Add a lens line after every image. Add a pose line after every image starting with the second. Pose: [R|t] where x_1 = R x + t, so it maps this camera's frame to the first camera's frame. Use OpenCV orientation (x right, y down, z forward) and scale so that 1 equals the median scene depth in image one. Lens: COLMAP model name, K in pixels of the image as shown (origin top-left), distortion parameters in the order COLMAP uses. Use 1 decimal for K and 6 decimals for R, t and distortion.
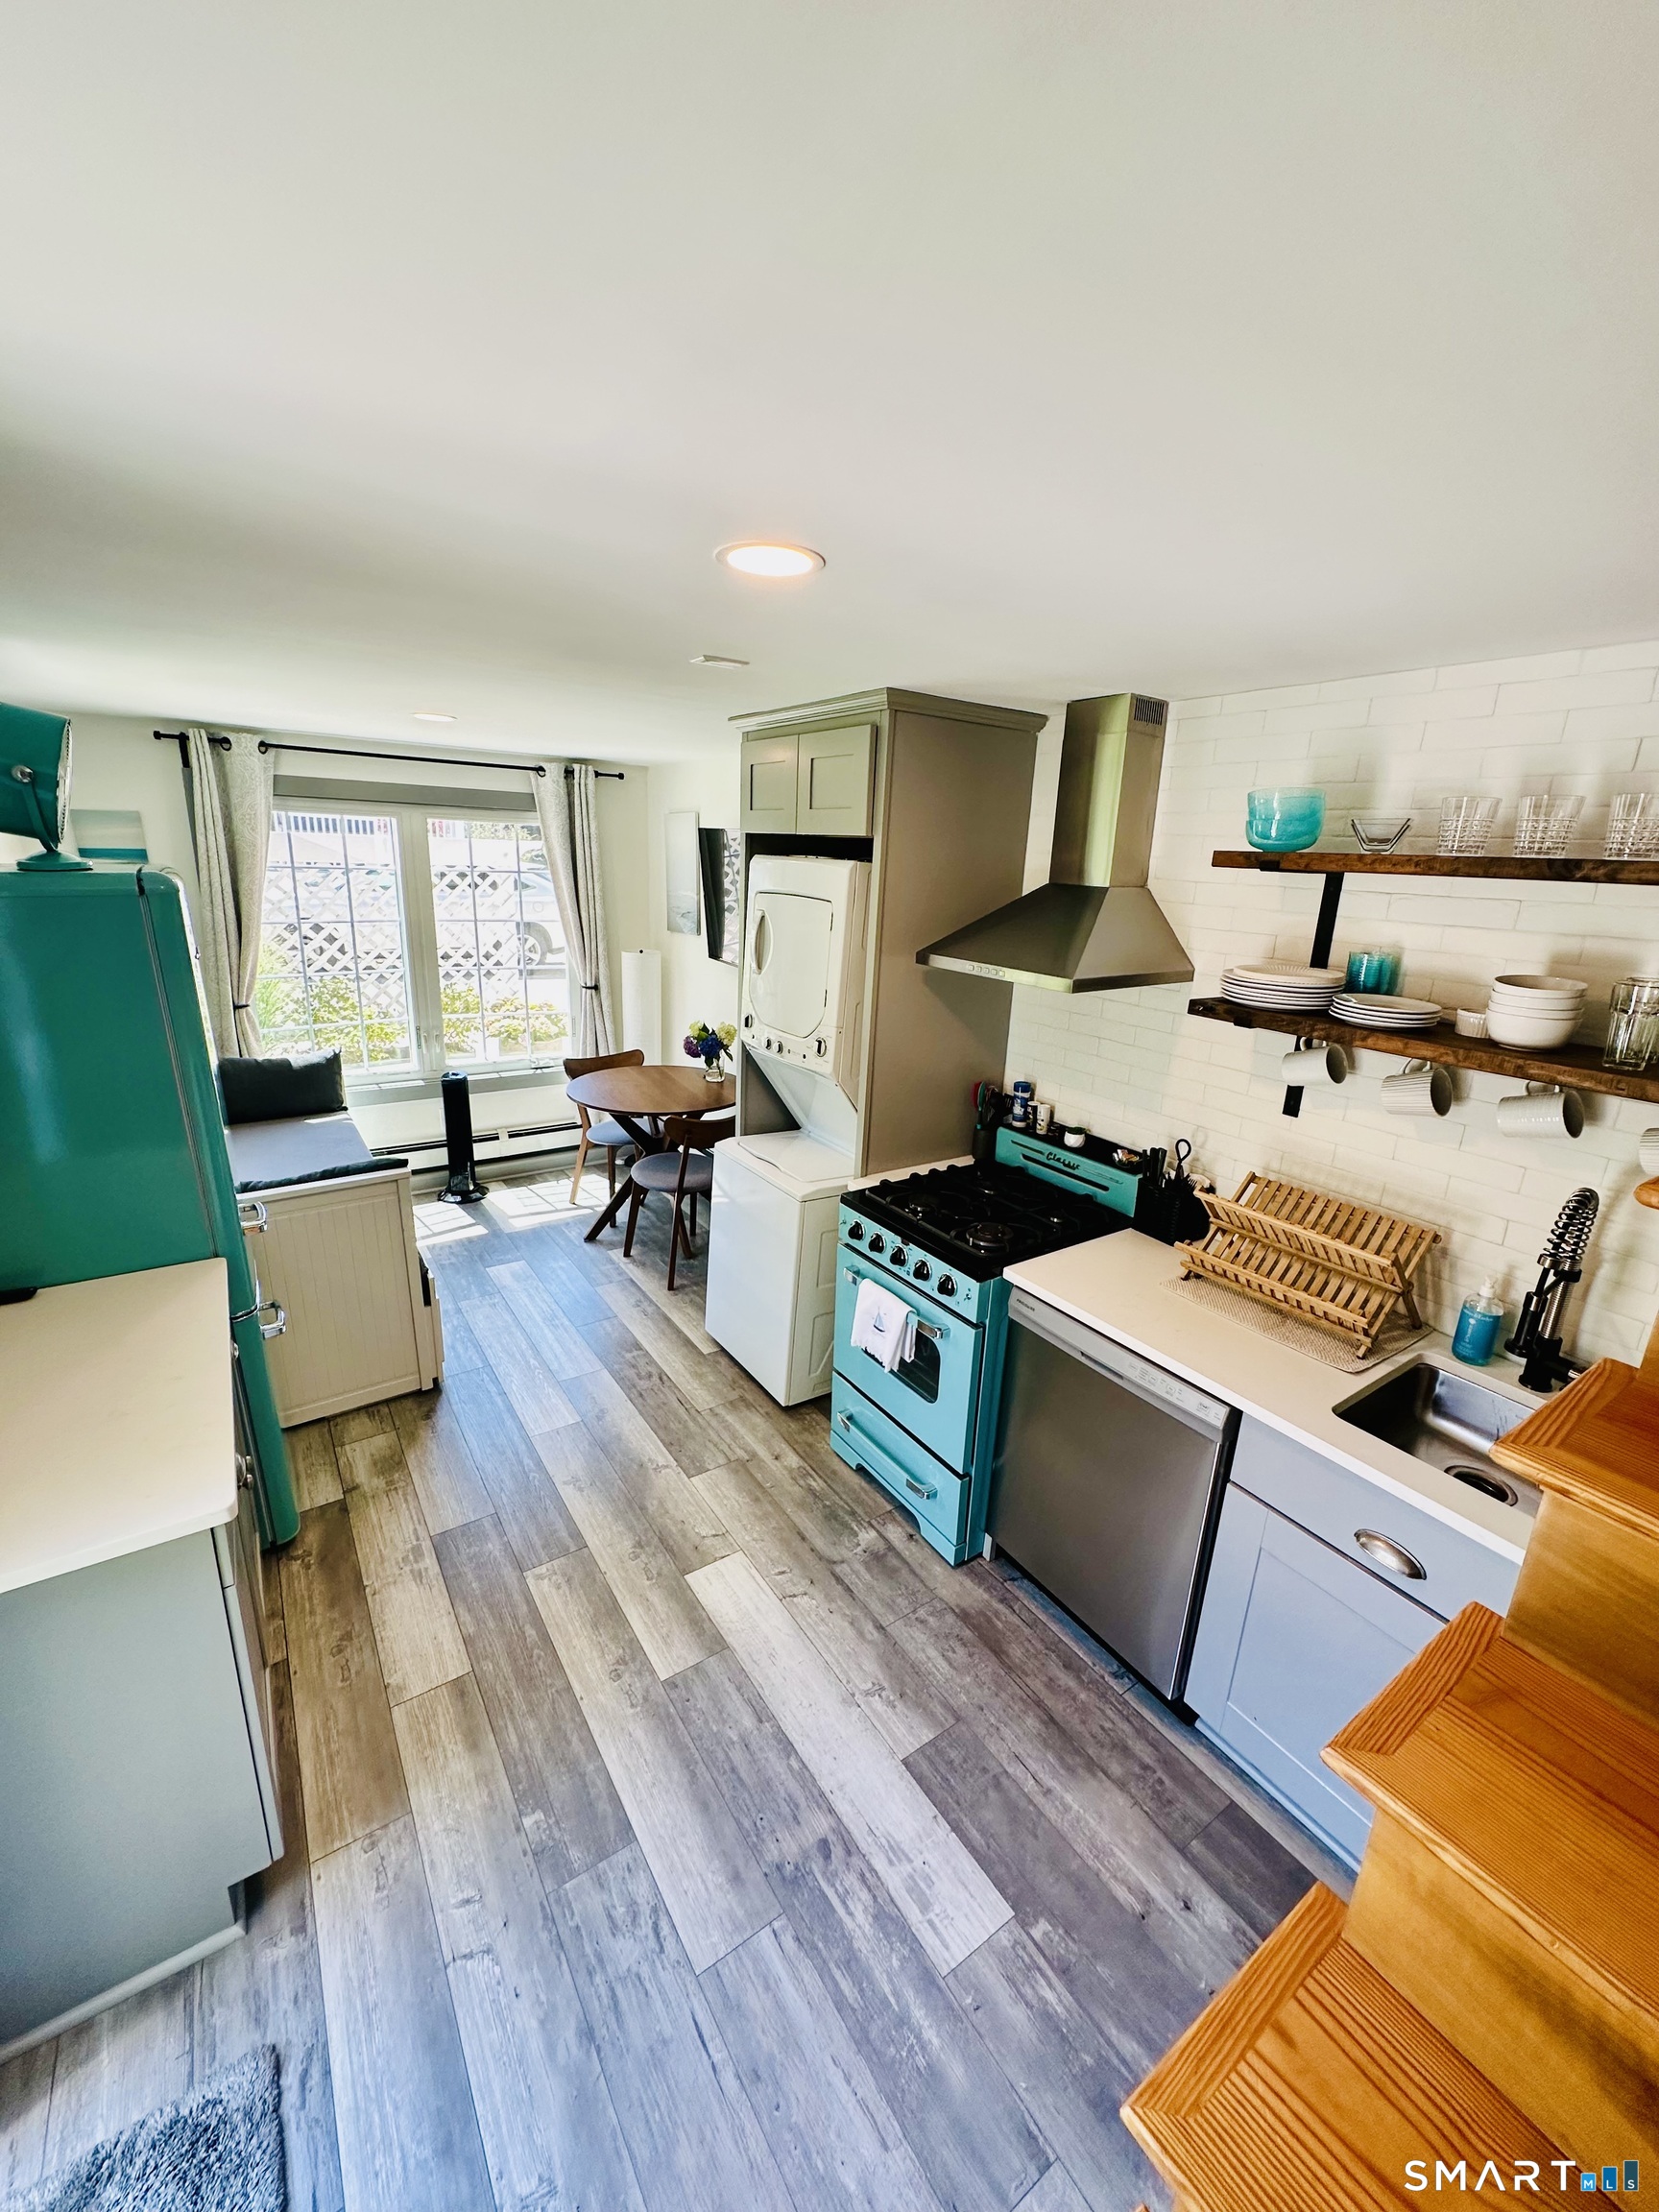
lens RADIAL K [[883.5, 0, 831.4], [0, 883.5, 1104.9], [0, 0, 1]] dist [-0.004168, 0.001142]
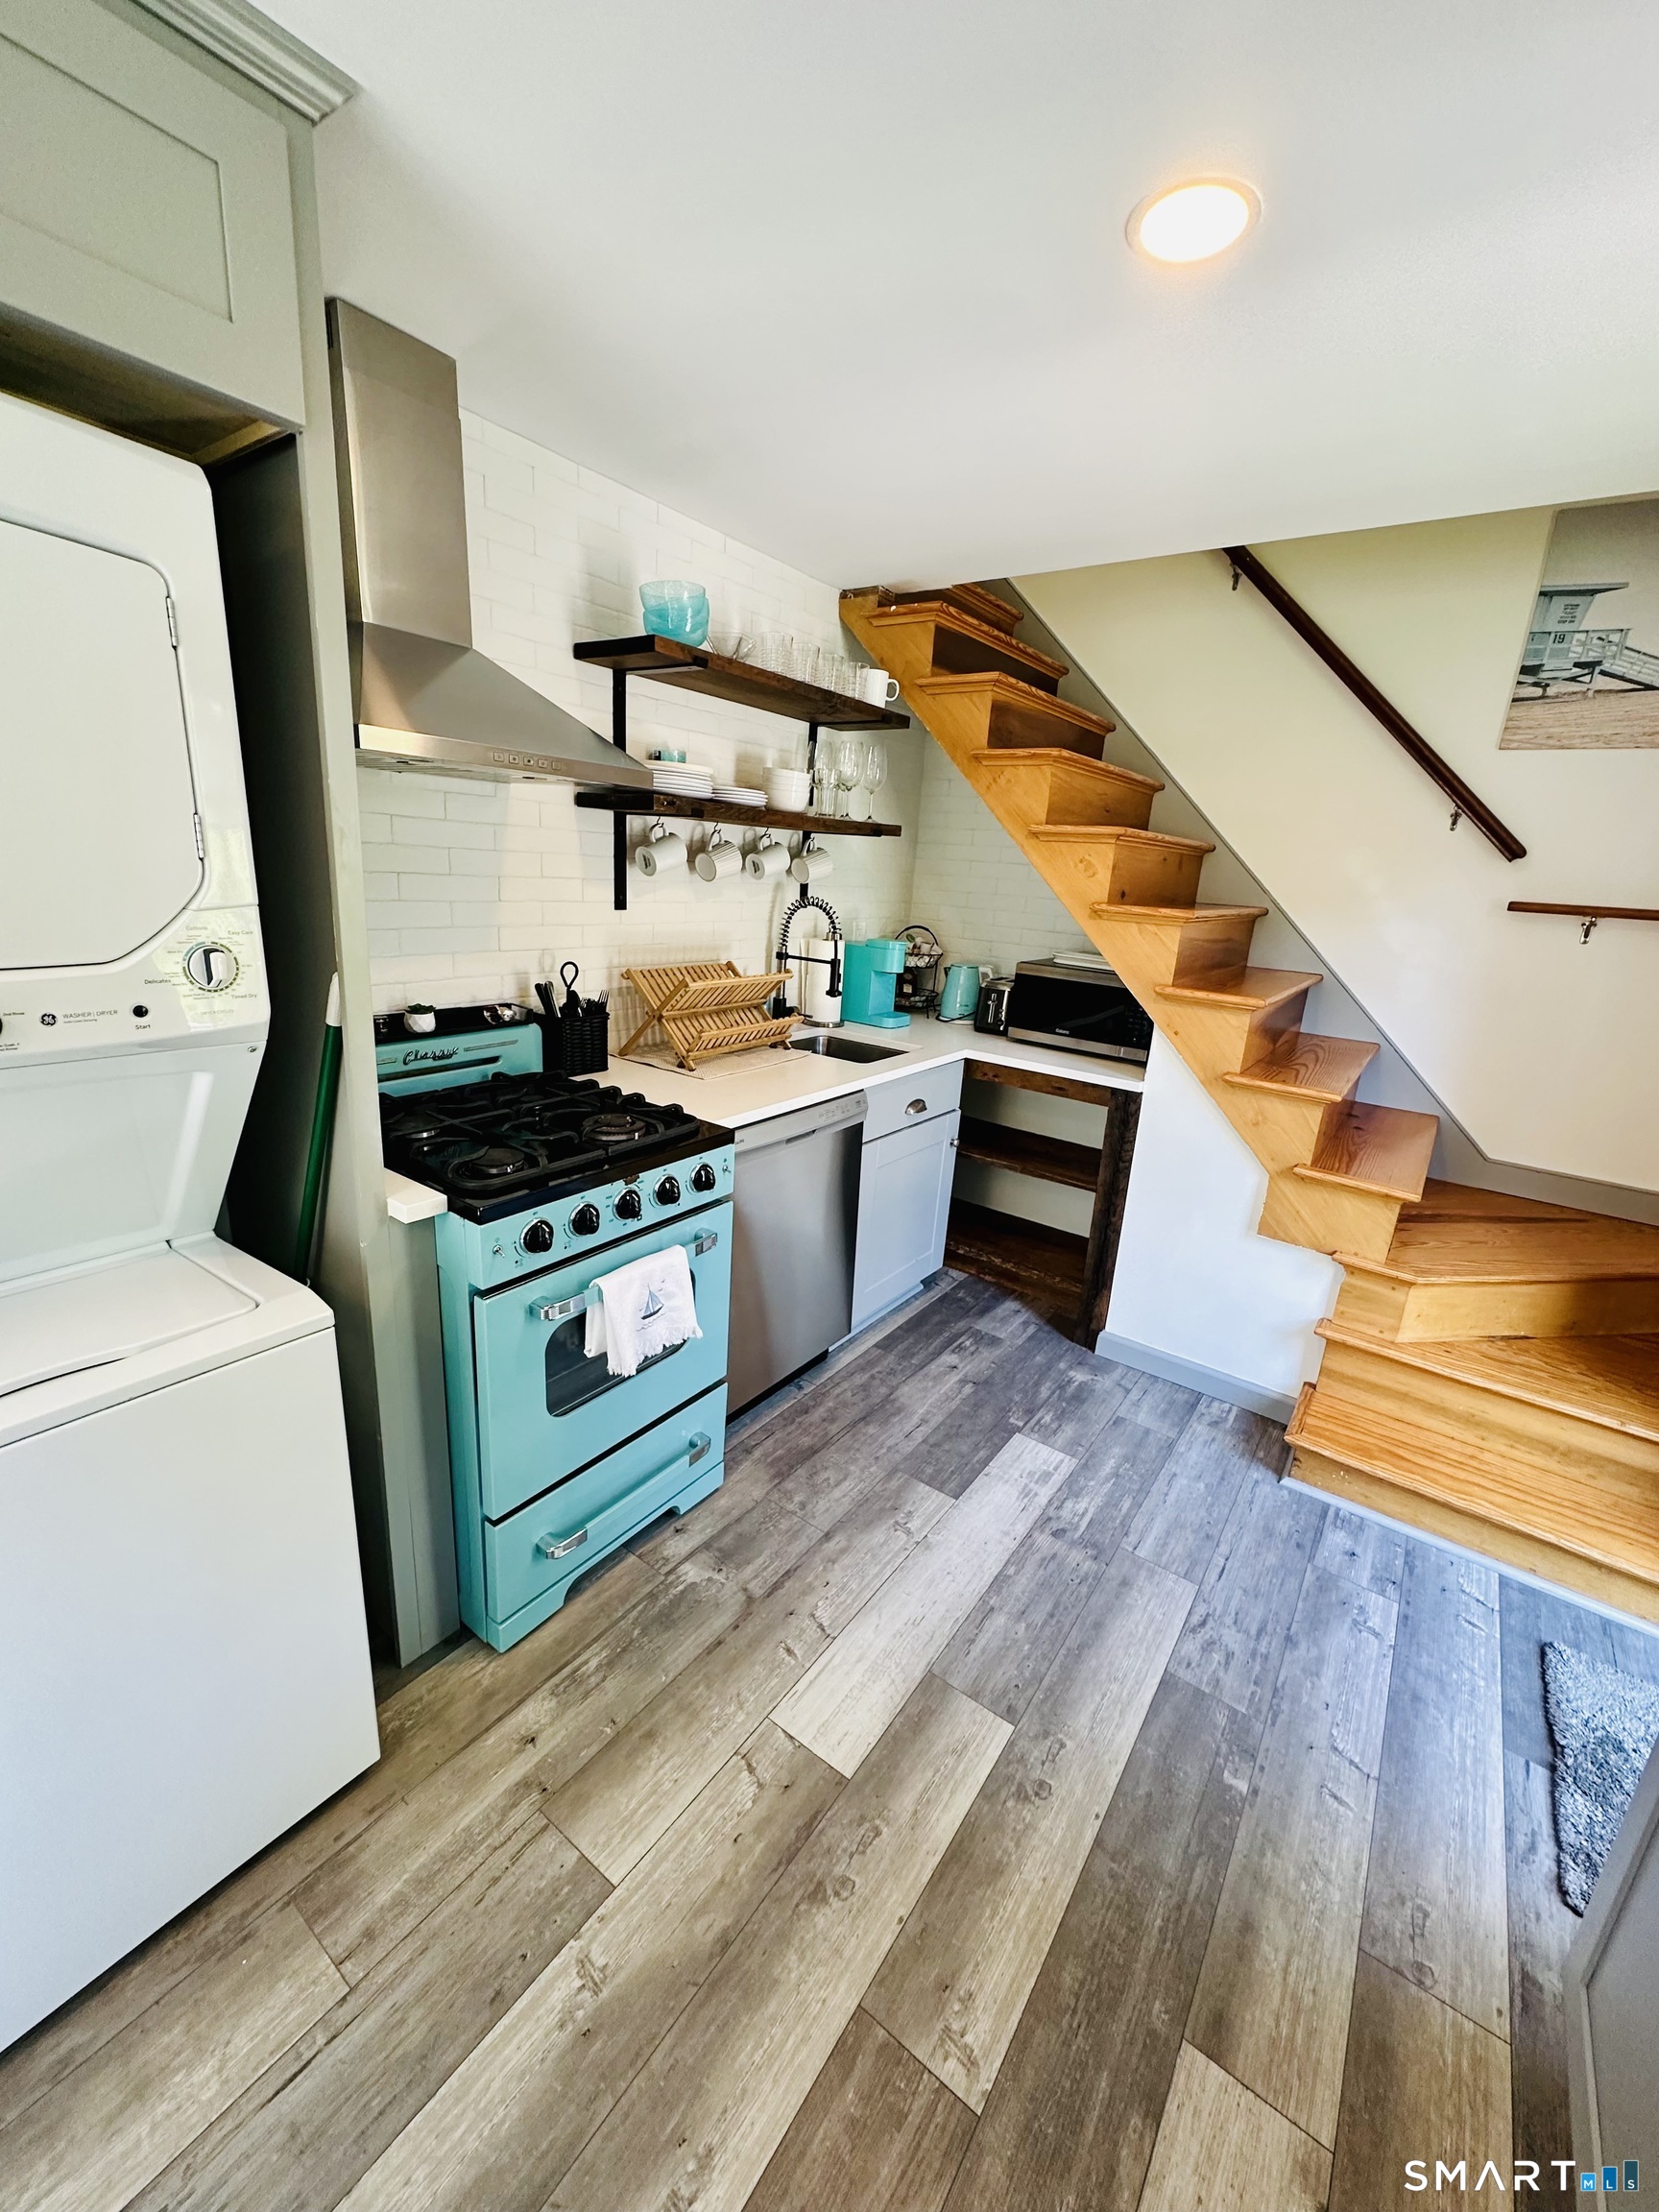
lens RADIAL K [[883.5, 0, 830.6], [0, 883.5, 1105.0], [0, 0, 1]] dist [-0.004168, 0.001142]
pose [[-0.337648, -0.311211, 0.888336, -0.574969], [0.180438, 0.904858, 0.385582, -0.135423], [-0.923816, 0.290480, -0.249369, 1.048881]]
